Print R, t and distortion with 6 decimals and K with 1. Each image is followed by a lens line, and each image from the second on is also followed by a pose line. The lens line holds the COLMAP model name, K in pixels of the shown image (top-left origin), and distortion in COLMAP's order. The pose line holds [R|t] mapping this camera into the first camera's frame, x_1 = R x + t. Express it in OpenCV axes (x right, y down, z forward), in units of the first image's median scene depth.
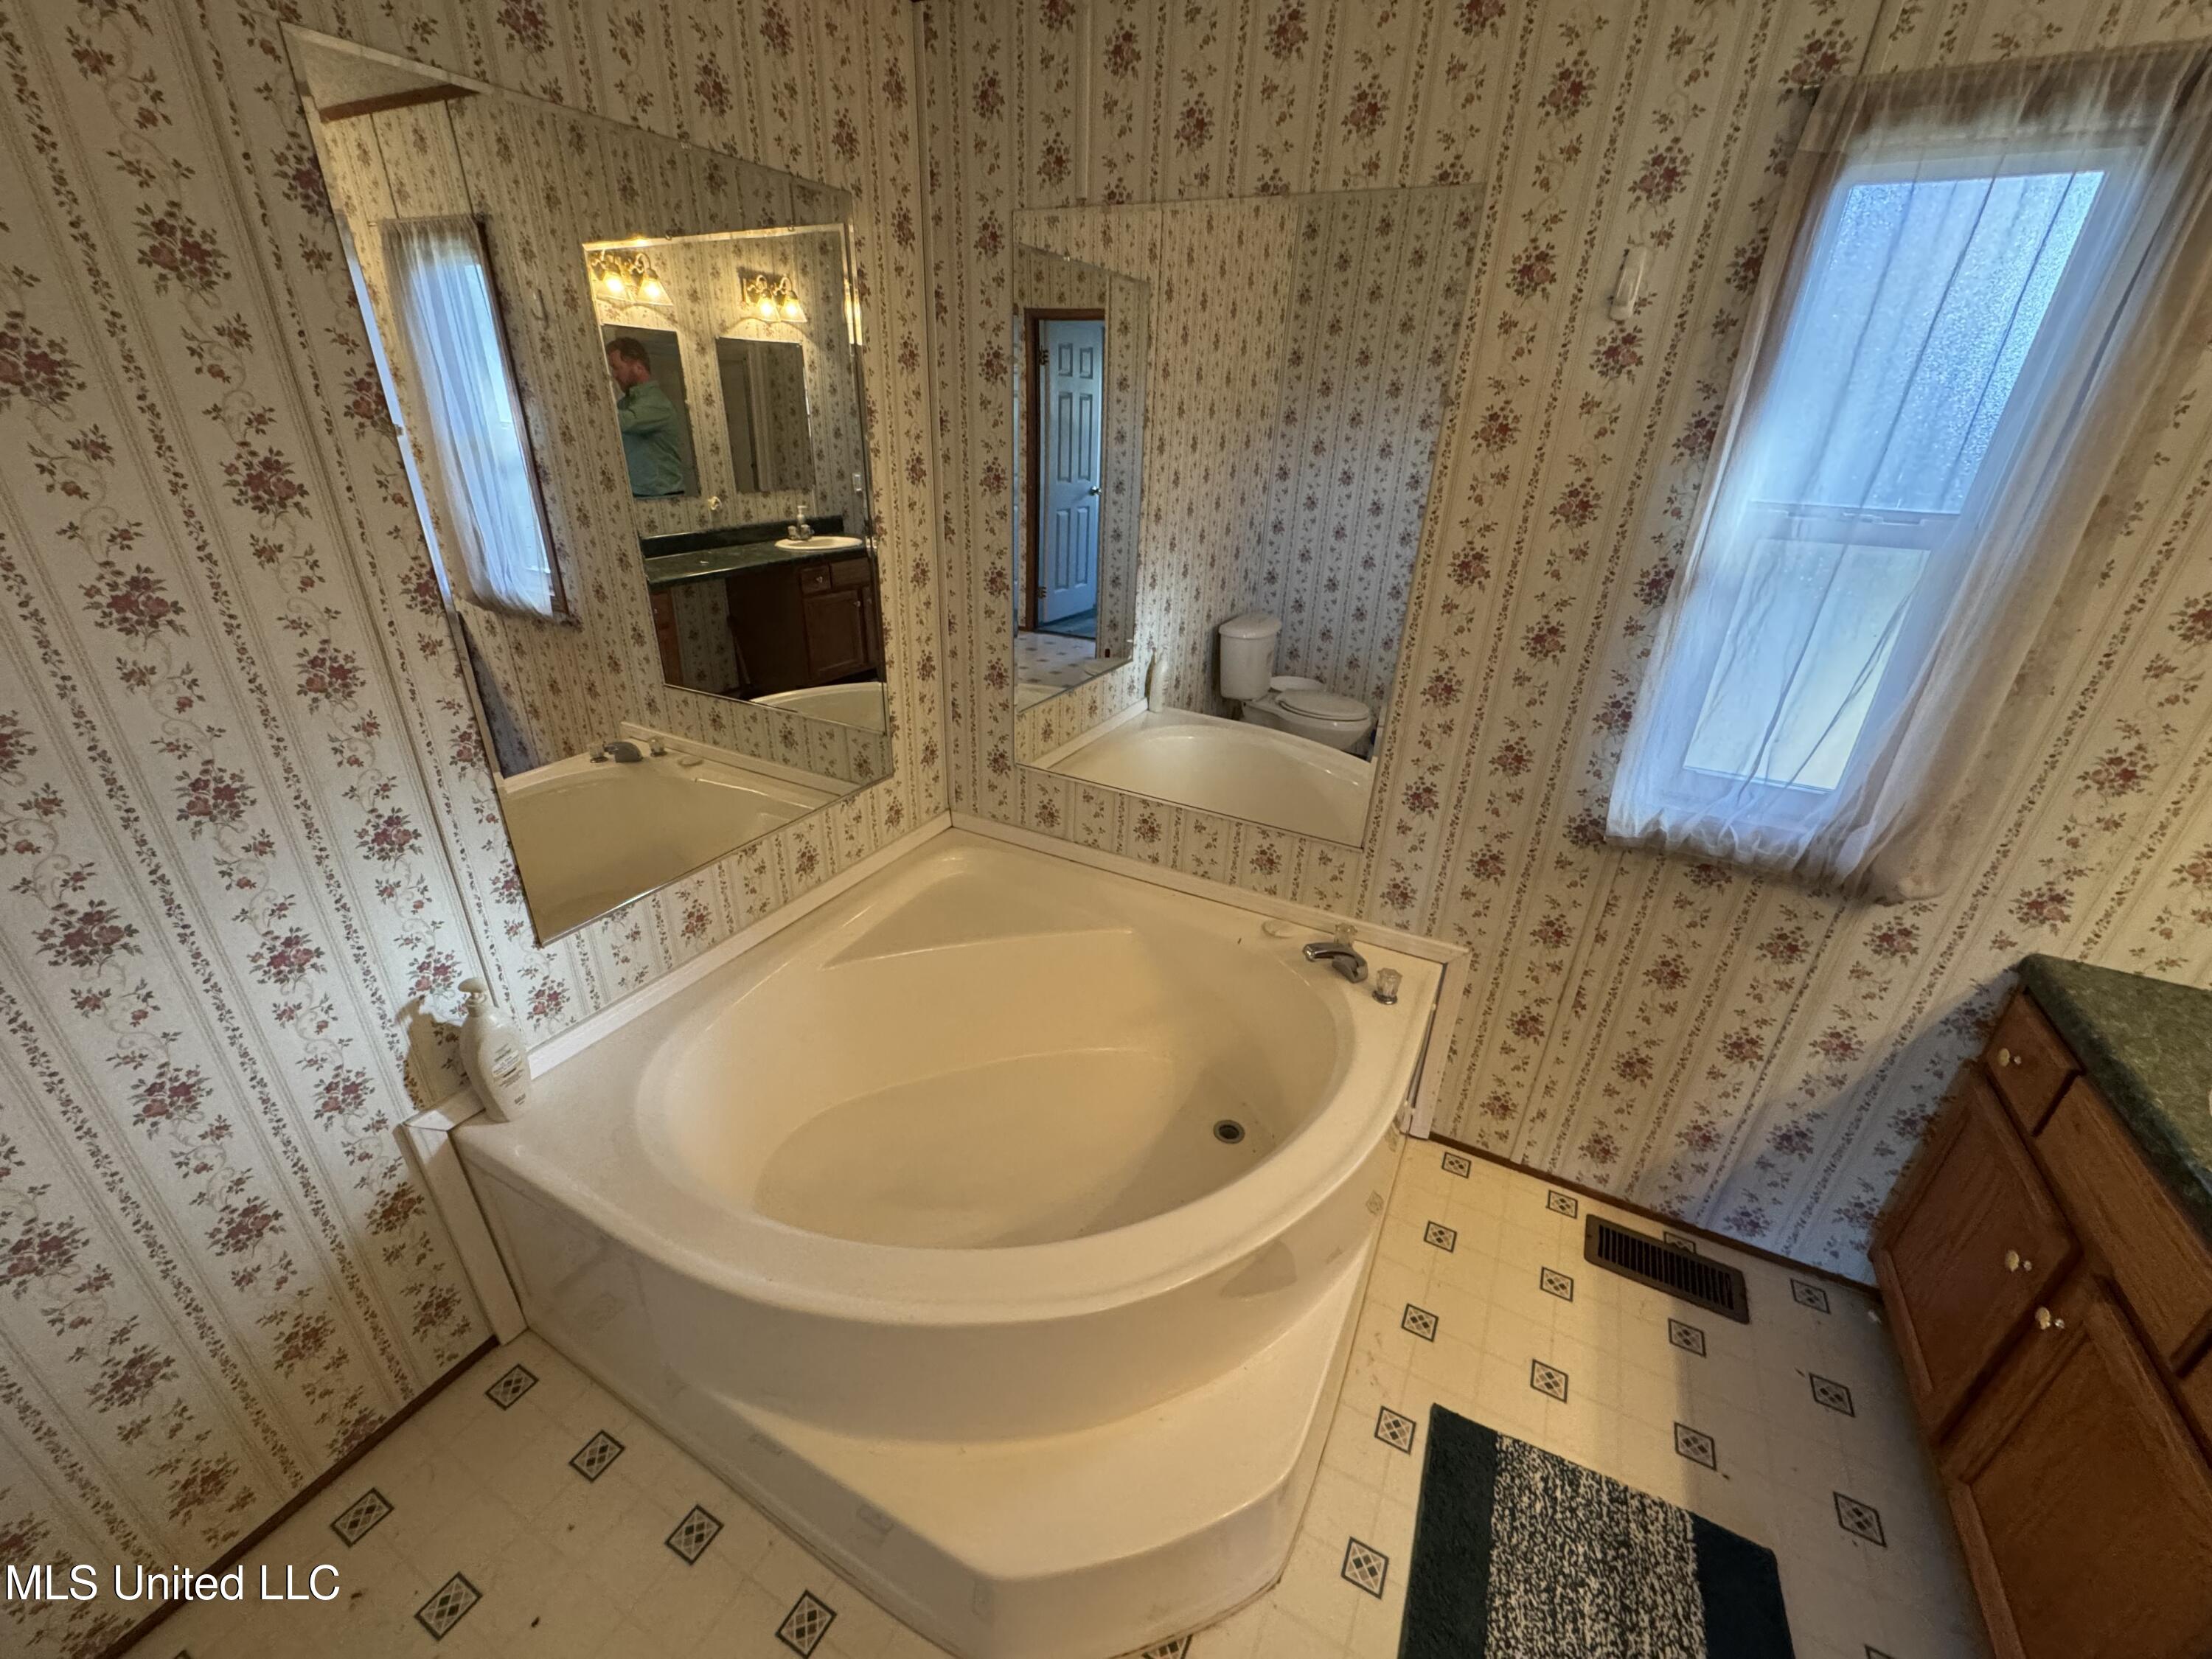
lens RADIAL K [[877.1, 0, 1100.7], [0, 877.1, 825.8], [0, 0, 1]] dist [-0.002474, 0.000424]
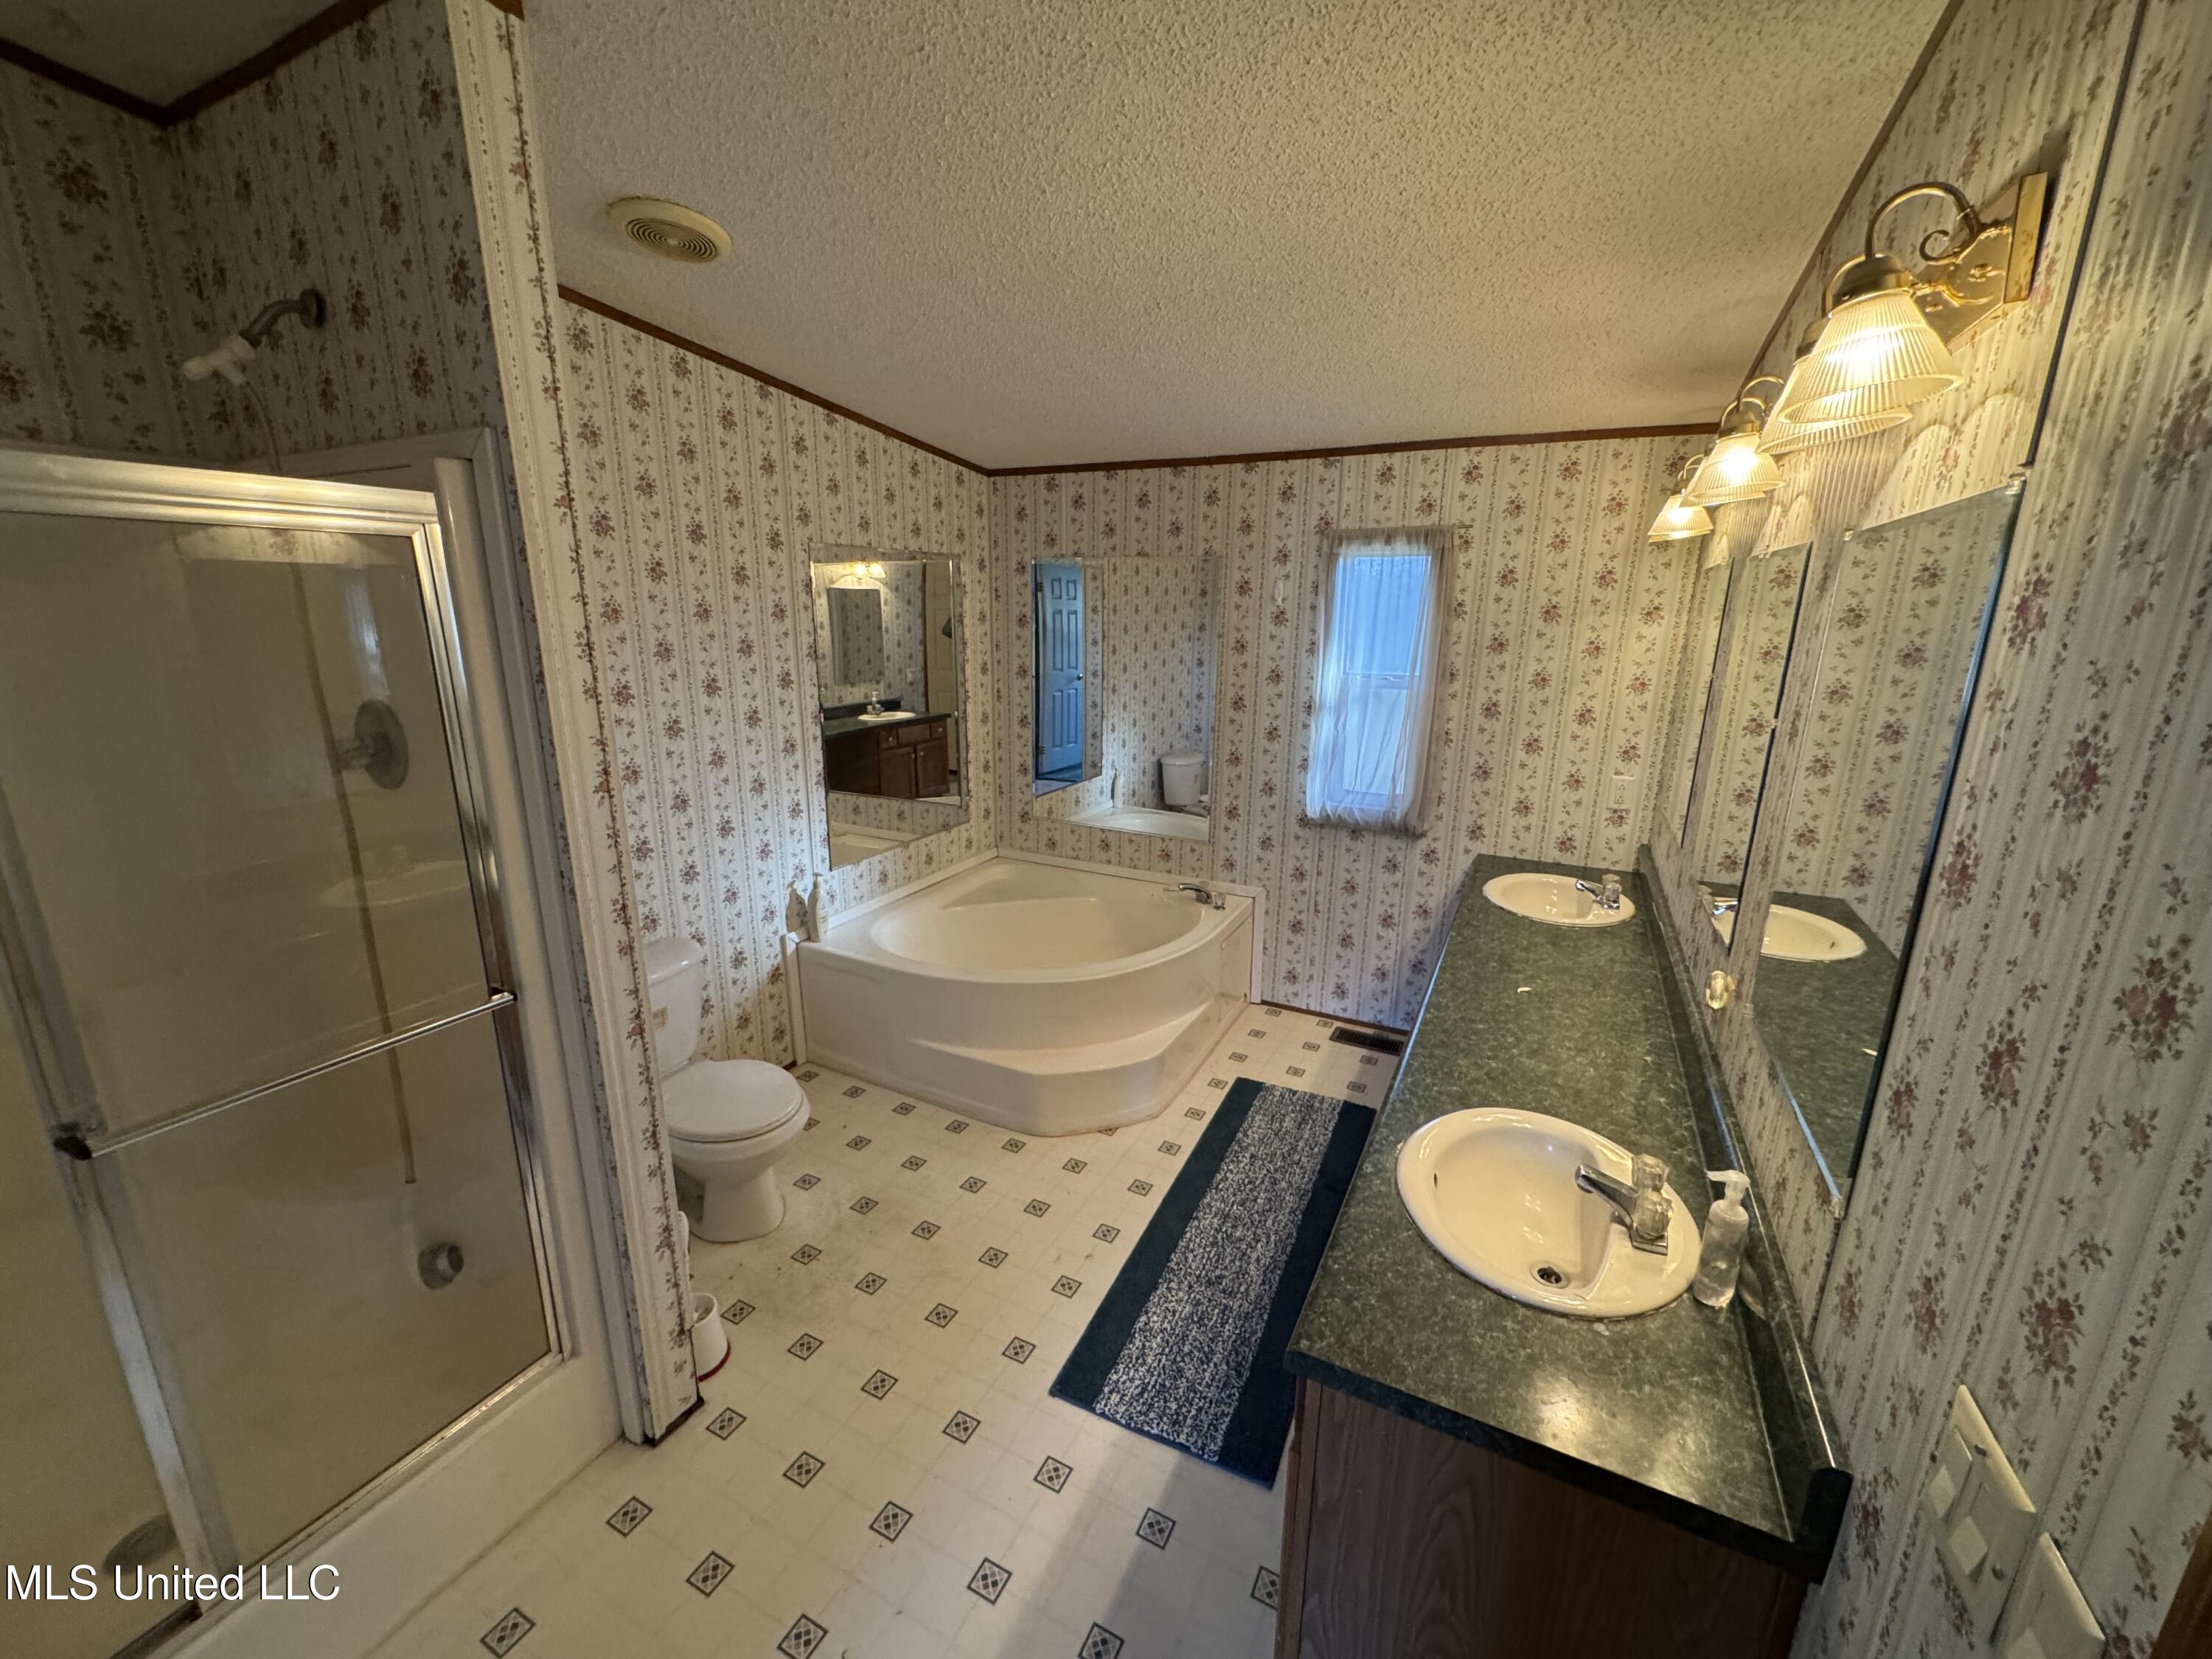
lens RADIAL K [[877.1, 0, 1099.6], [0, 877.1, 828.6], [0, 0, 1]] dist [-0.002474, 0.000424]
pose [[0.999643, -0.026560, 0.002960, 0.048243], [0.026632, 0.980775, -0.193317, 0.422875], [0.002232, 0.193327, 0.981132, -1.088991]]
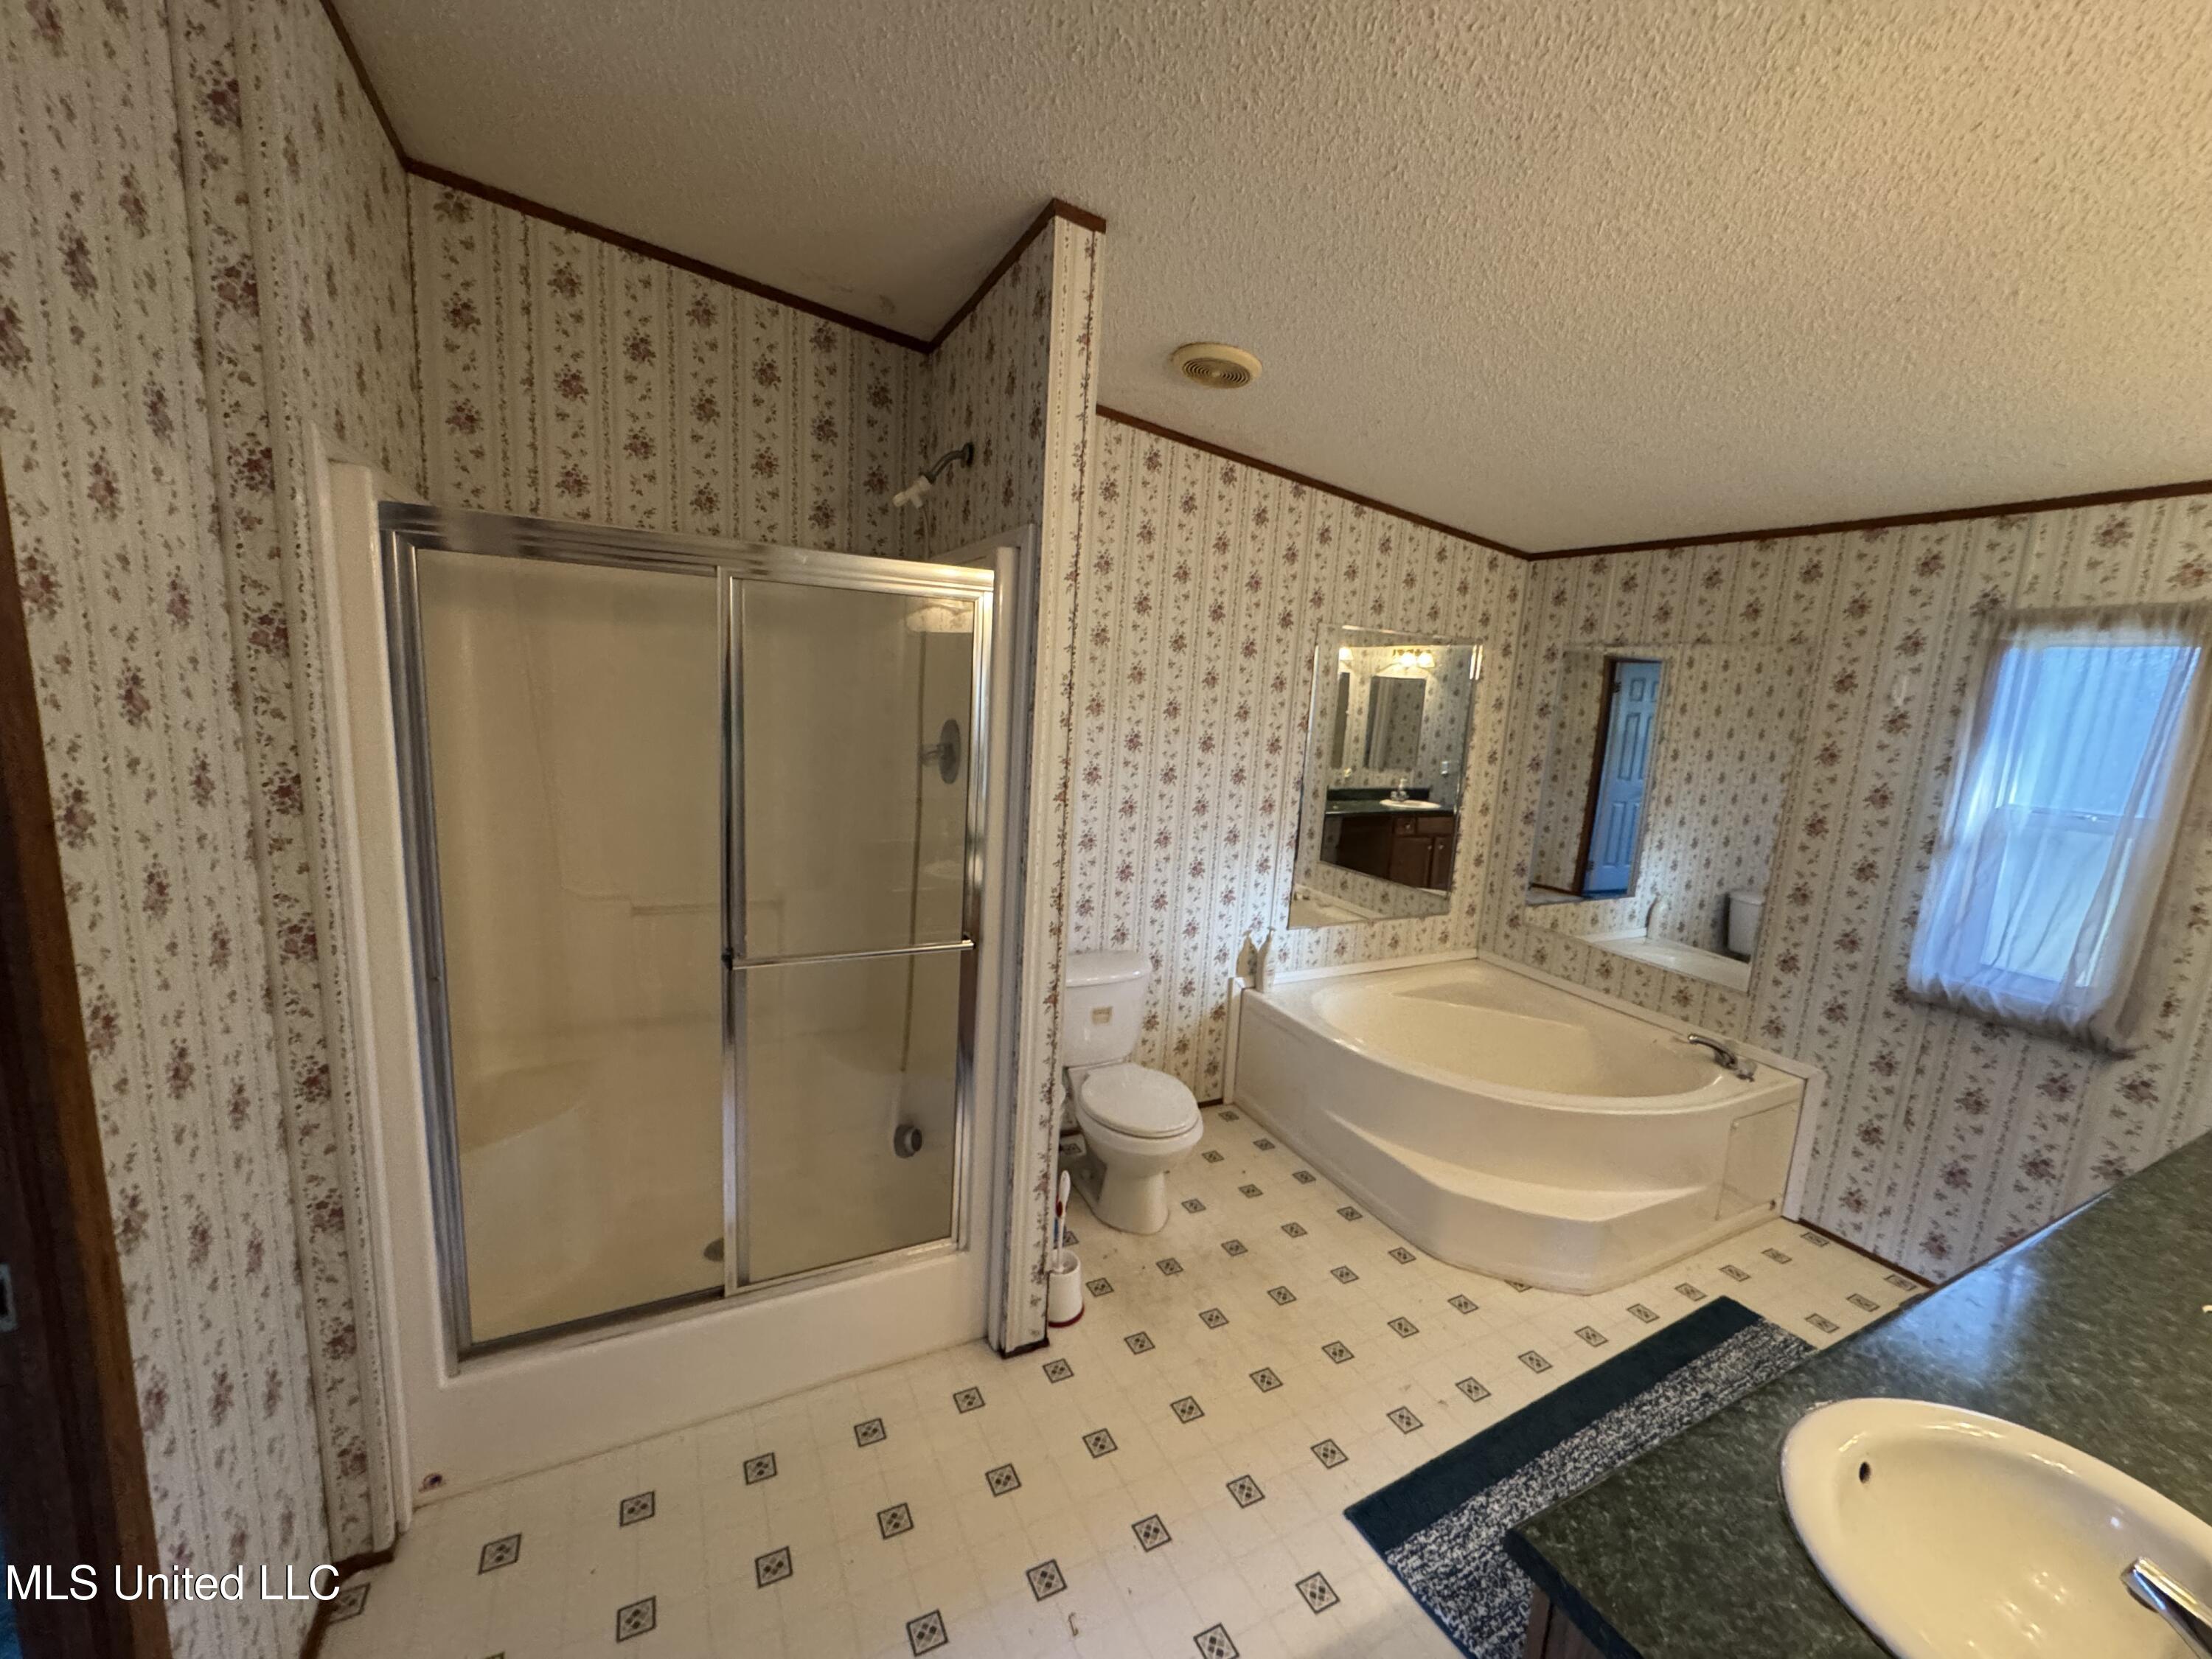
lens RADIAL K [[877.1, 0, 1104.8], [0, 877.1, 830.1], [0, 0, 1]] dist [-0.002474, 0.000424]
pose [[0.817553, 0.110559, -0.565140, 0.235297], [-0.275416, 0.936944, -0.215132, 0.462388], [0.505720, 0.331530, 0.796452, -1.074813]]
